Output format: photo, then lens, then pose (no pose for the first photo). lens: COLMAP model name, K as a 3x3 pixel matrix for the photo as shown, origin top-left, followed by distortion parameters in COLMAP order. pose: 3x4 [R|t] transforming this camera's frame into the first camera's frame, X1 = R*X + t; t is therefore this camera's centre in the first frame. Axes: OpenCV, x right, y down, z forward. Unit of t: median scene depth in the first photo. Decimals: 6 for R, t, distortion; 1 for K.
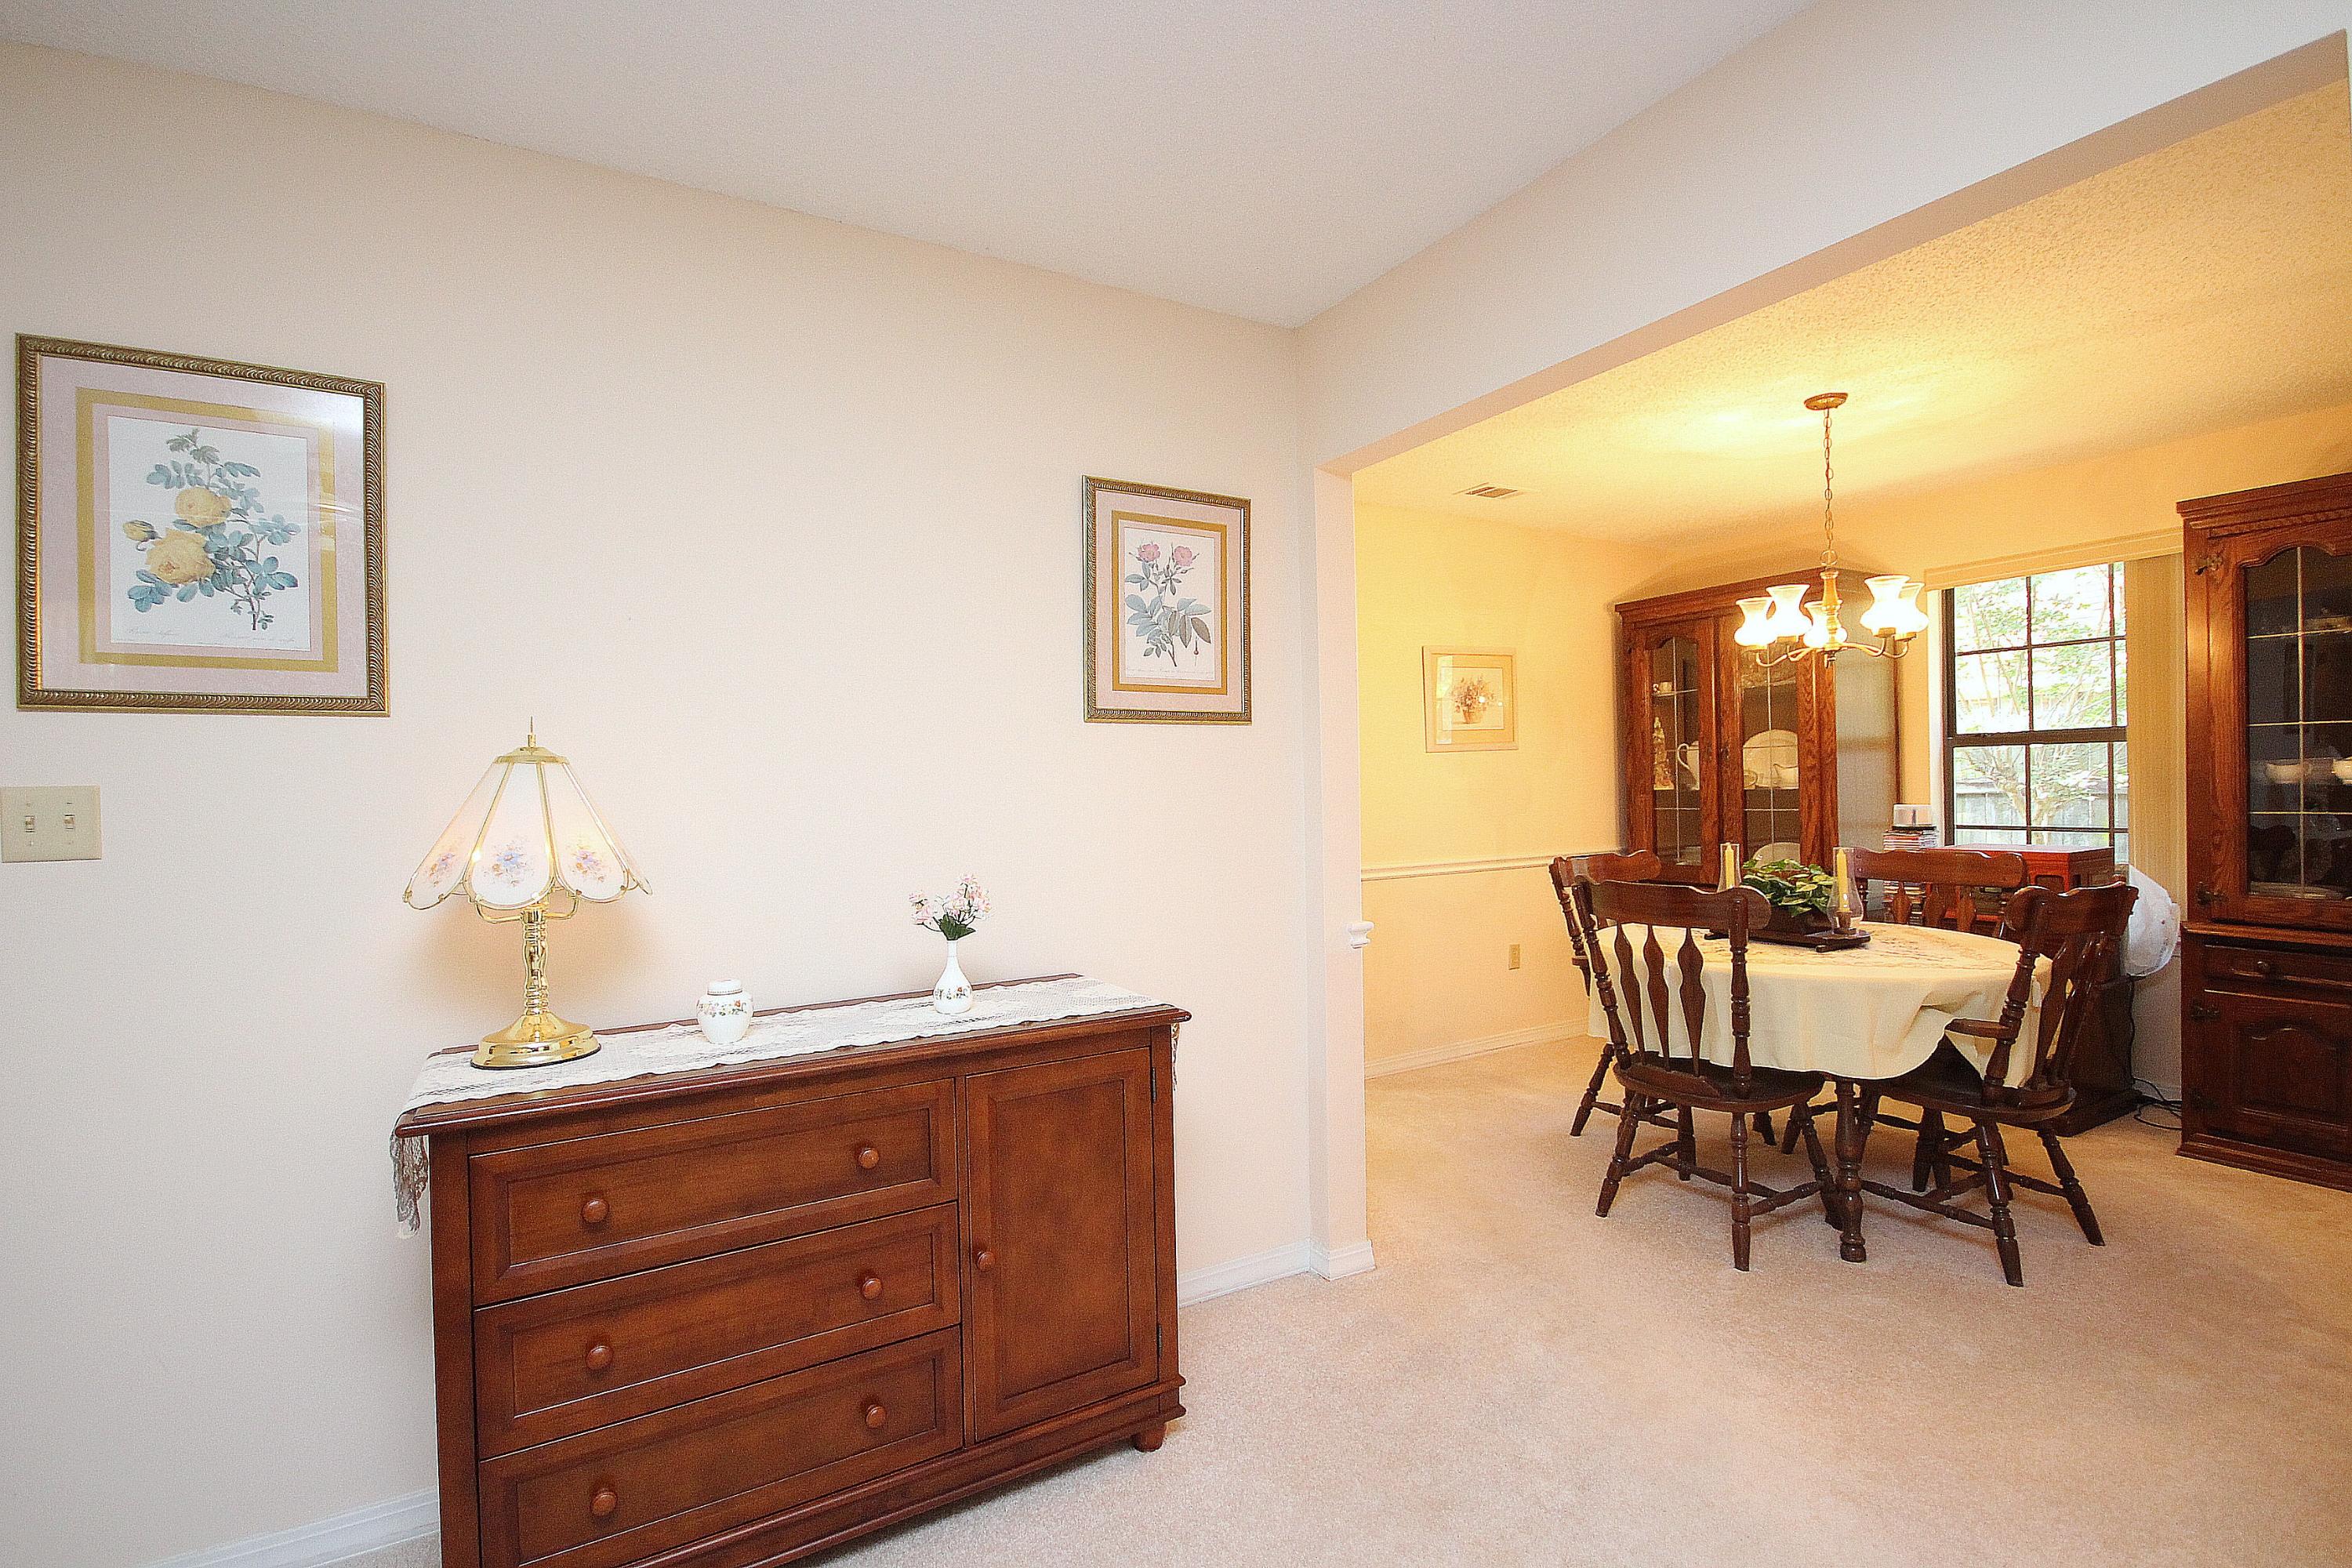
lens RADIAL K [[1063.0, 0, 1176.0], [0, 1063.0, 784.0], [0, 0, 1]] dist [0.003331, -0.006511]
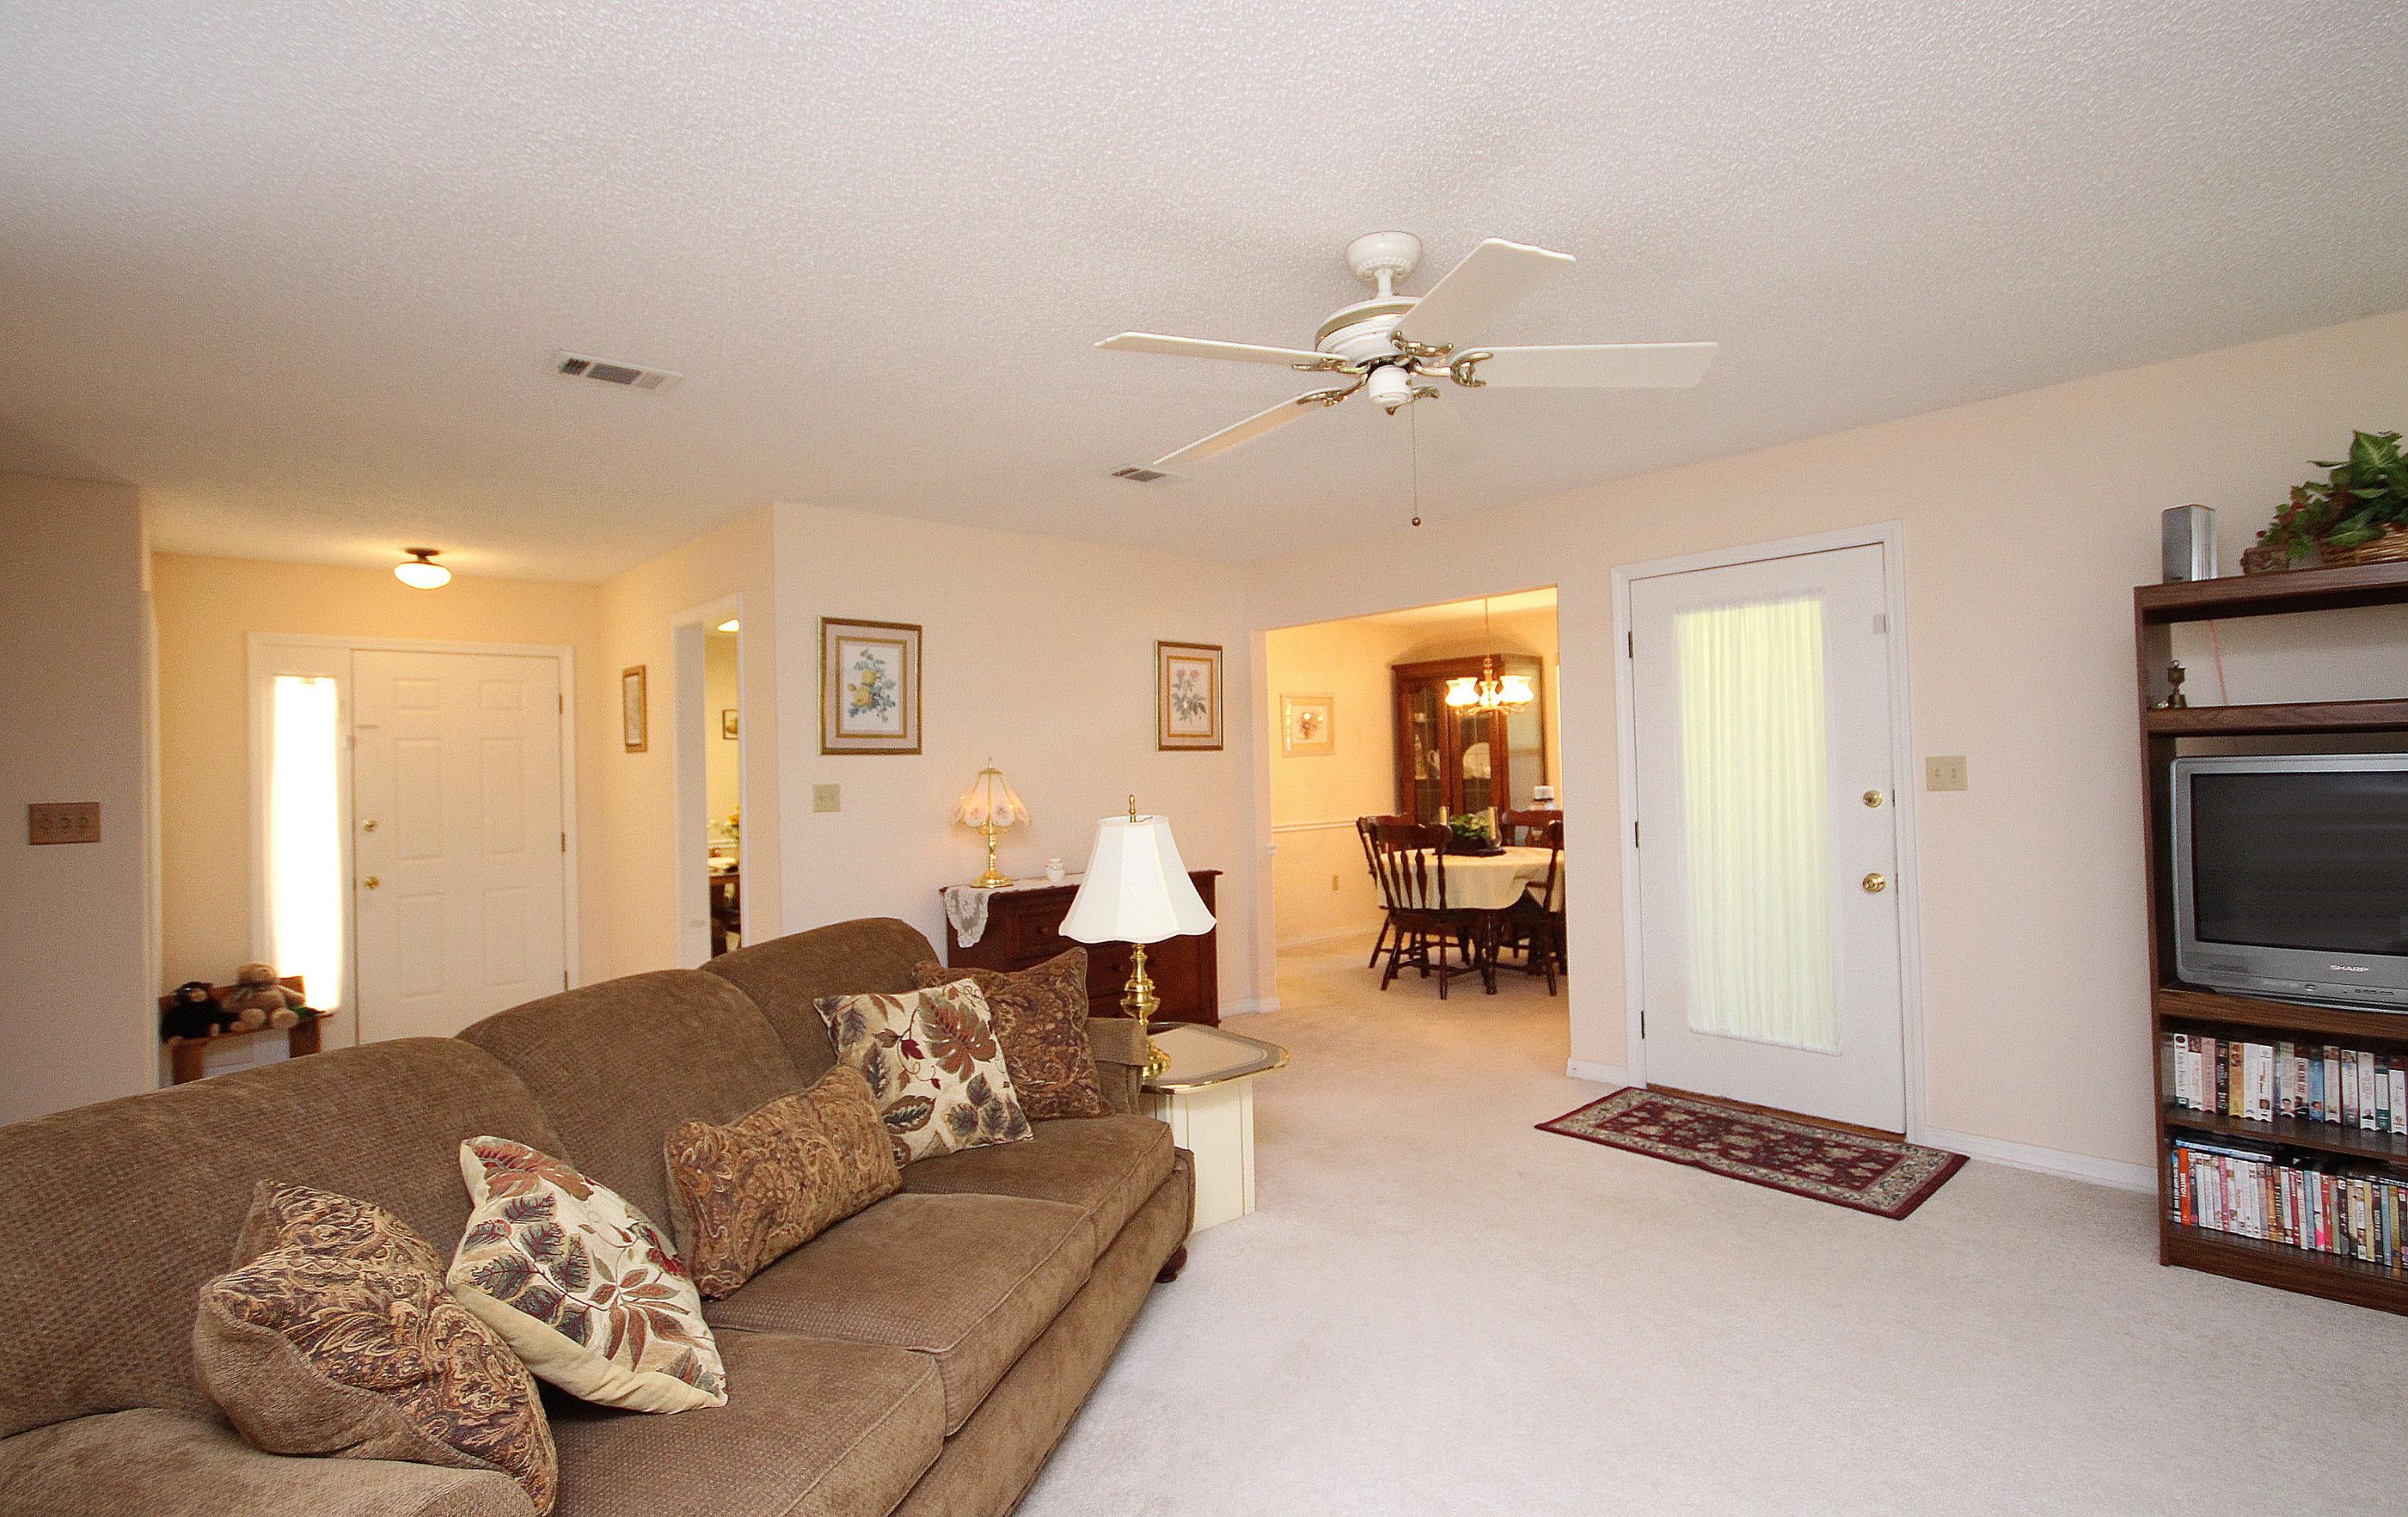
lens RADIAL K [[1137.6, 0, 1200.5], [0, 1137.6, 724.0], [0, 0, 1]] dist [-0.000411, -0.000238]
pose [[0.978342, 0.002498, 0.206980, -0.358166], [0.006443, 0.999075, -0.042514, -0.010508], [-0.206895, 0.042927, 0.977421, -0.980977]]
